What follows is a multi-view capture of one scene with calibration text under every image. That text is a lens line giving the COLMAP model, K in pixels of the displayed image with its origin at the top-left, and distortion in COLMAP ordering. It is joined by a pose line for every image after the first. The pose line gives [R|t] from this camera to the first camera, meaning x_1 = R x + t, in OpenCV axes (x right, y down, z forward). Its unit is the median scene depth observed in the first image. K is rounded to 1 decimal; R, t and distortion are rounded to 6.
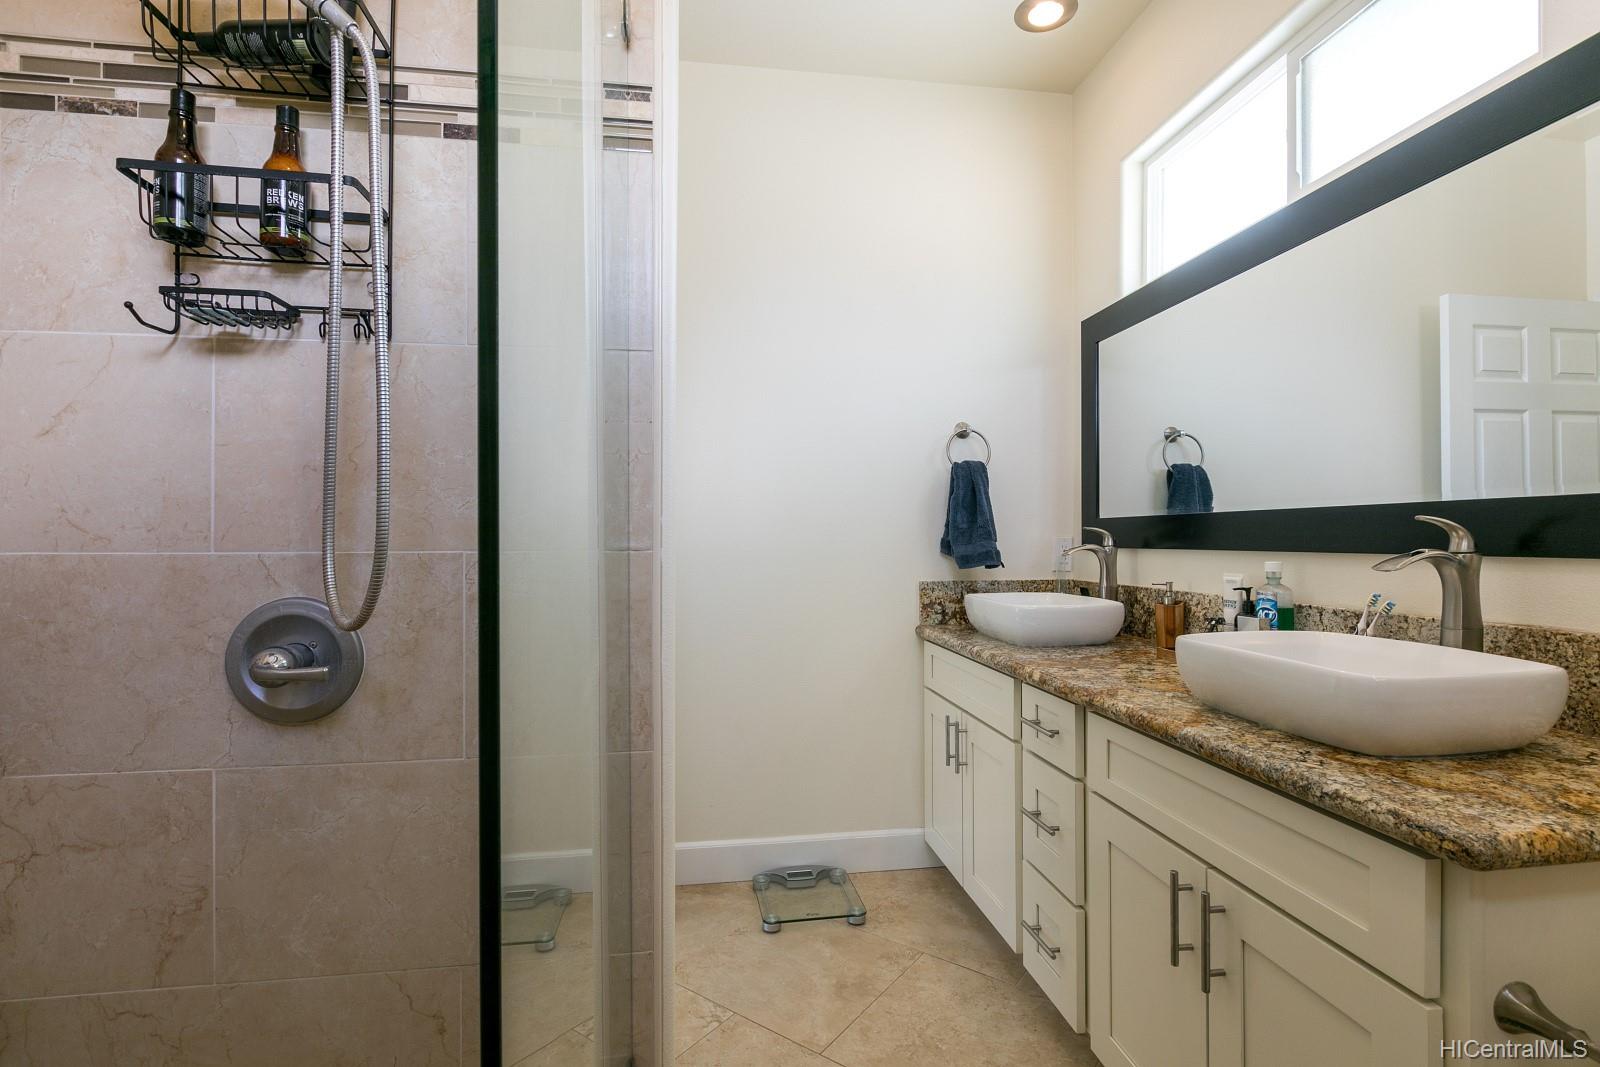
lens RADIAL K [[751.2, 0, 800.5], [0, 751.2, 535.3], [0, 0, 1]] dist [-0.015606, -0.000004]
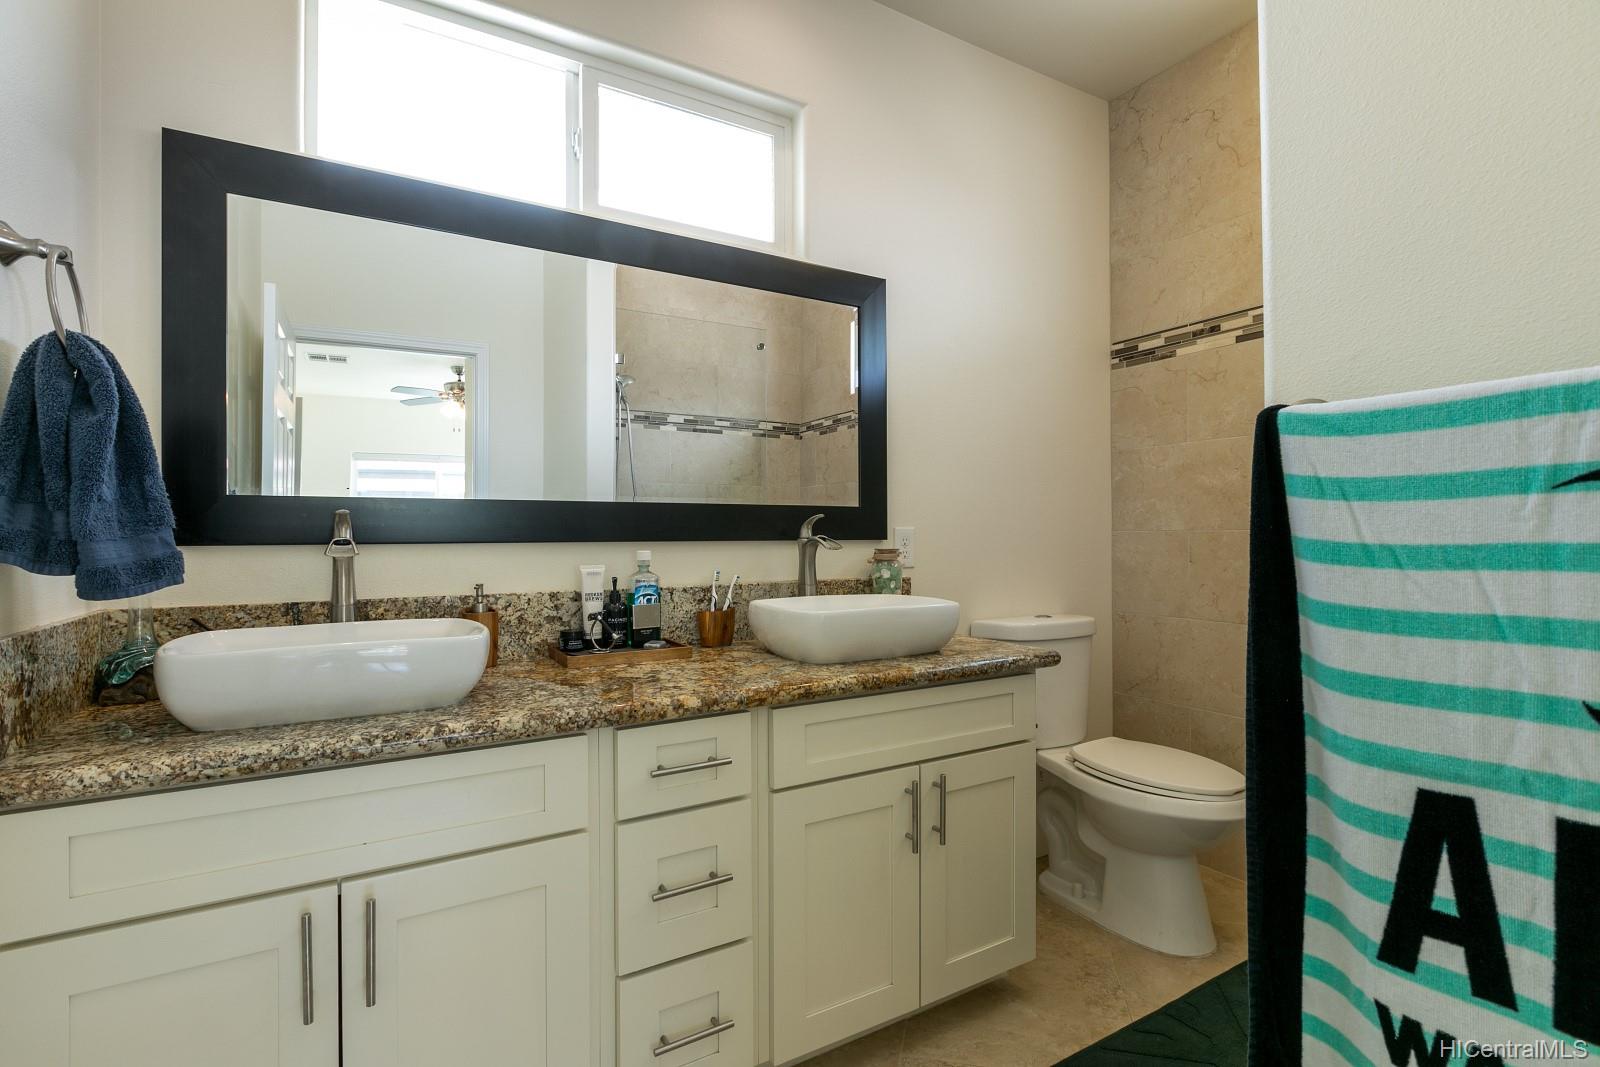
lens RADIAL K [[751.2, 0, 797.1], [0, 751.2, 530.2], [0, 0, 1]] dist [-0.015606, -0.000004]
pose [[-0.391338, 0.008578, 0.920207, -0.449753], [0.001603, 0.999961, -0.008639, 0.015503], [-0.920246, -0.001905, -0.391337, 1.221727]]
